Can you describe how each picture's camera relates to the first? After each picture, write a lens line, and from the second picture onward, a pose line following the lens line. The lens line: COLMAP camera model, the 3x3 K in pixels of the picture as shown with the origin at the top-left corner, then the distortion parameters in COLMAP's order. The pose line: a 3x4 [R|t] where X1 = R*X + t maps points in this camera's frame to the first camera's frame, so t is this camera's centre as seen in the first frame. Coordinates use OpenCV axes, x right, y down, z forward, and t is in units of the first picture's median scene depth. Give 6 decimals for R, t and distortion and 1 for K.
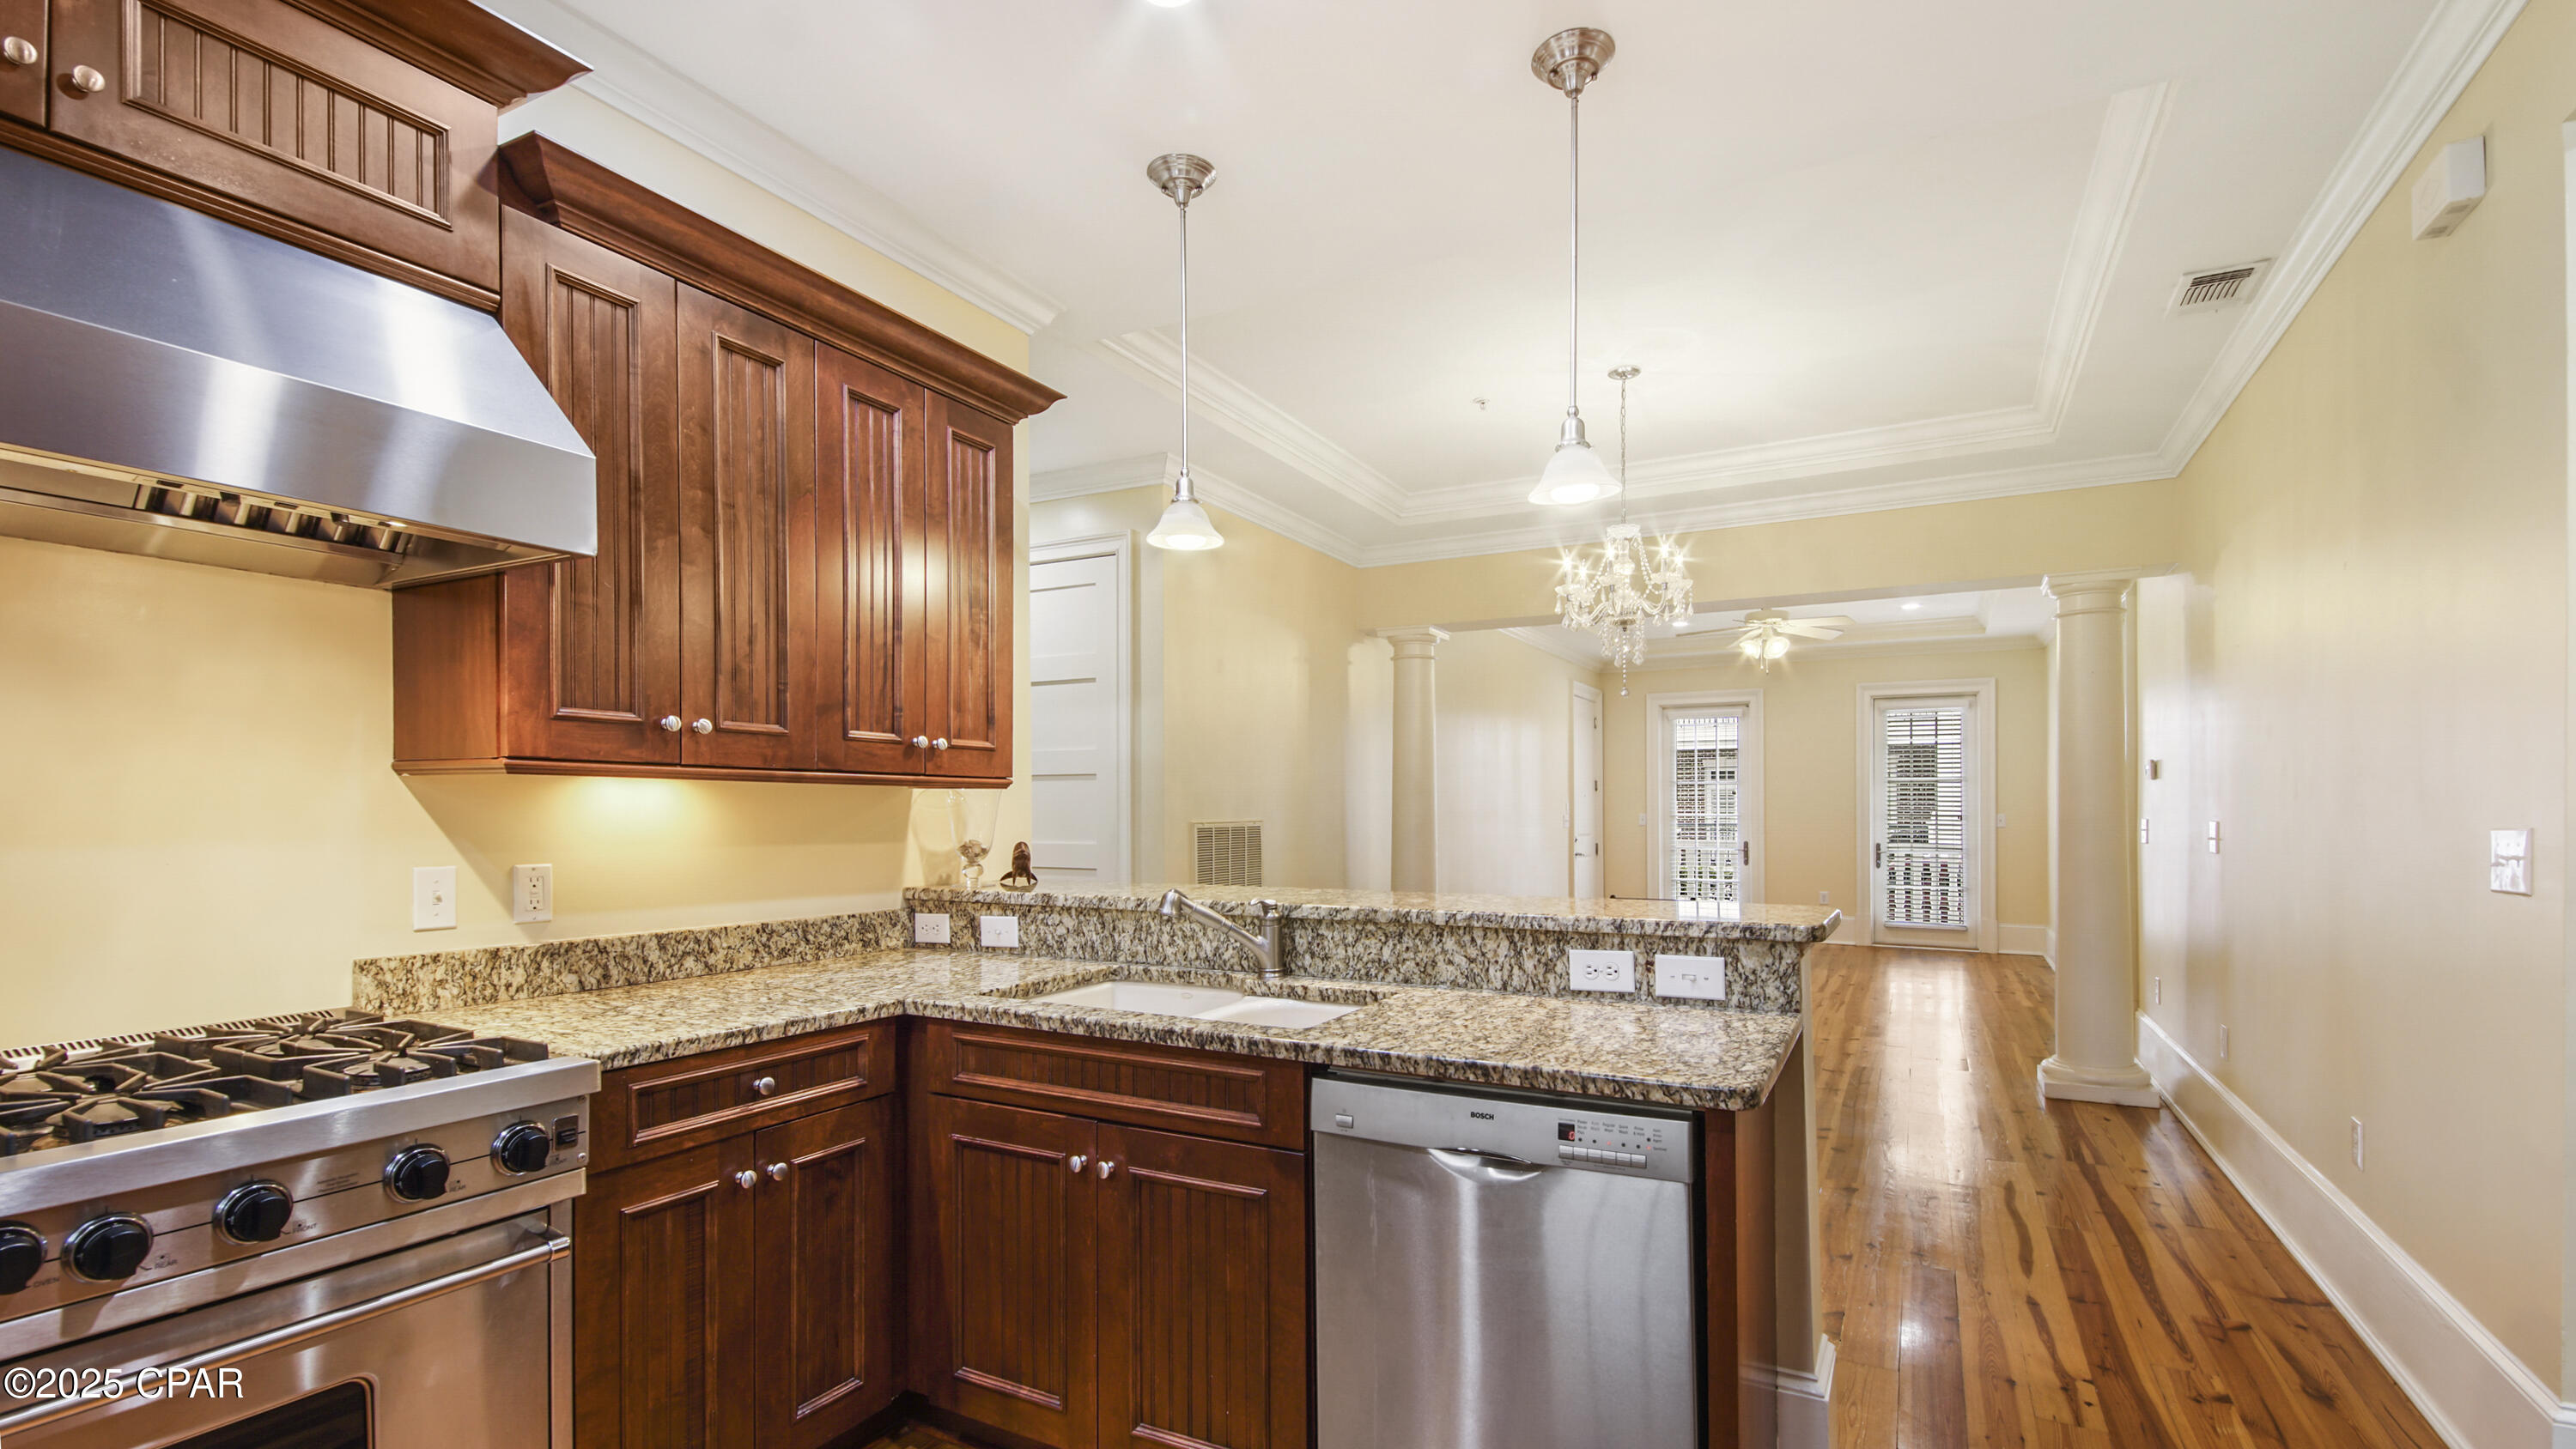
lens RADIAL K [[1184.7, 0, 1252.8], [0, 1184.7, 802.6], [0, 0, 1]] dist [0.000743, -0.000085]
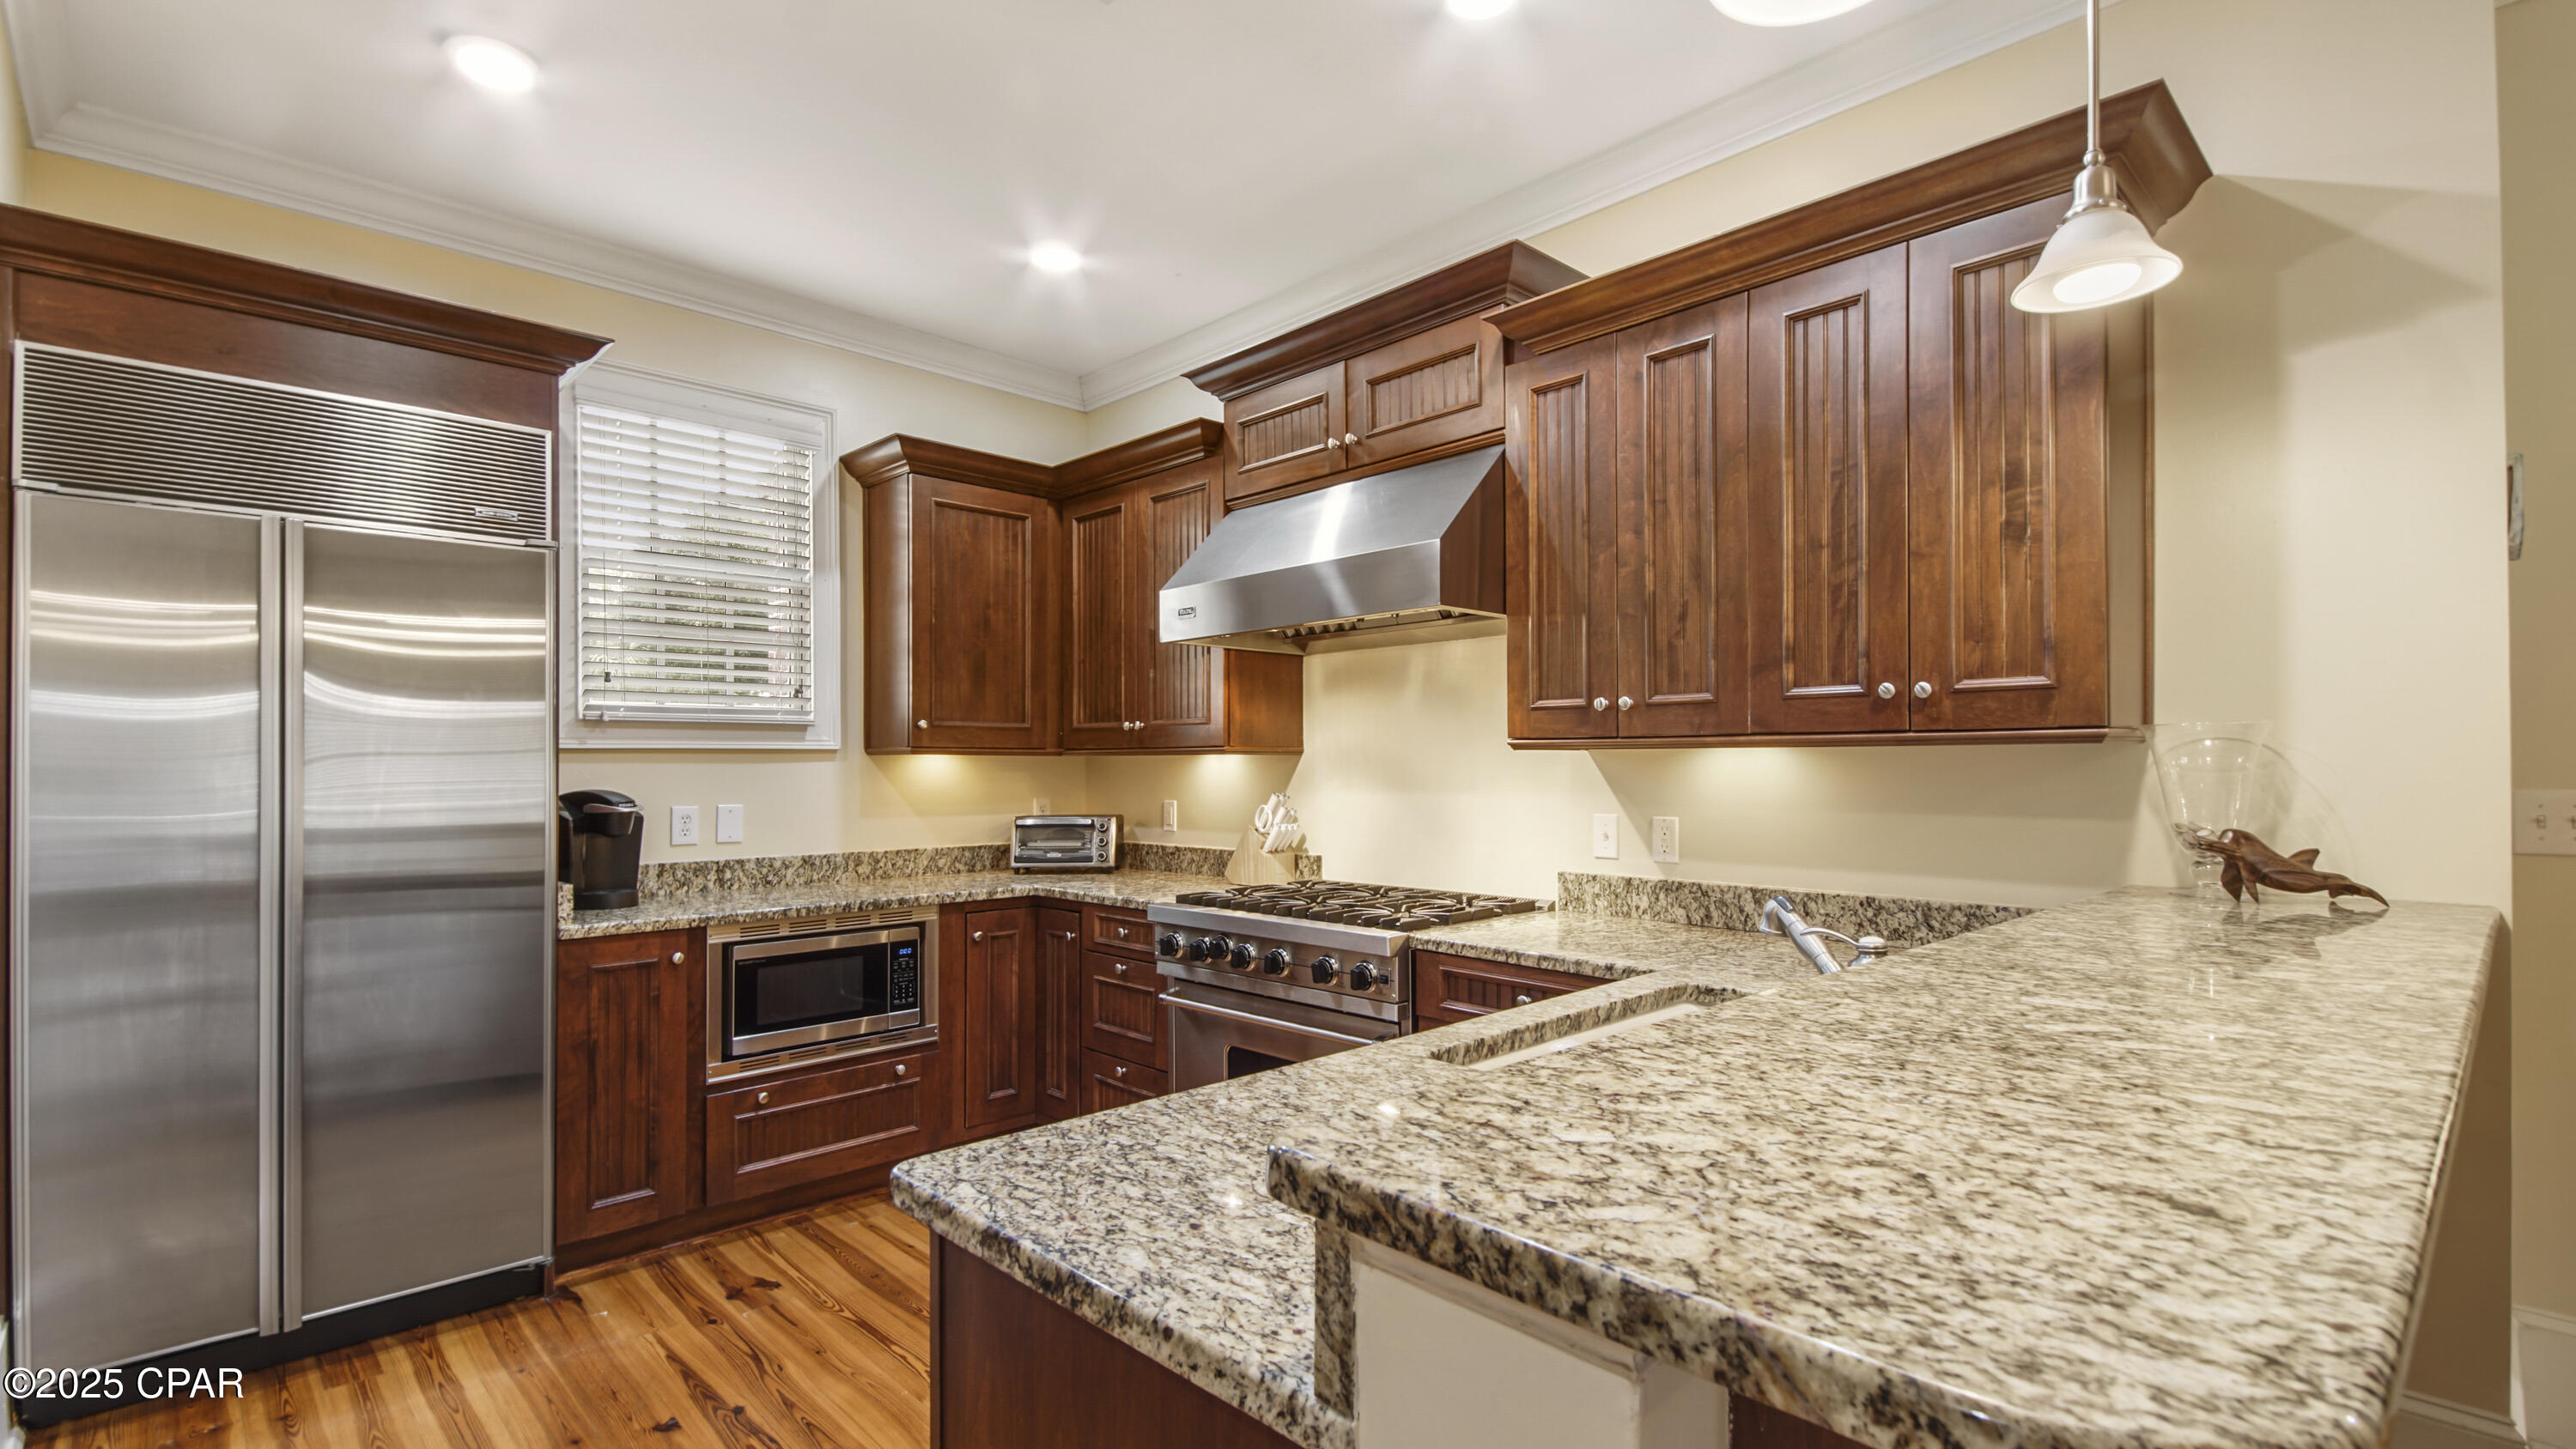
lens RADIAL K [[1184.7, 0, 1306.4], [0, 1184.7, 766.6], [0, 0, 1]] dist [0.000743, -0.000085]
pose [[-0.288518, 0.000284, -0.957474, 0.737993], [0.007768, 0.999968, -0.002044, -0.002229], [0.957443, -0.008028, -0.288511, 1.028858]]
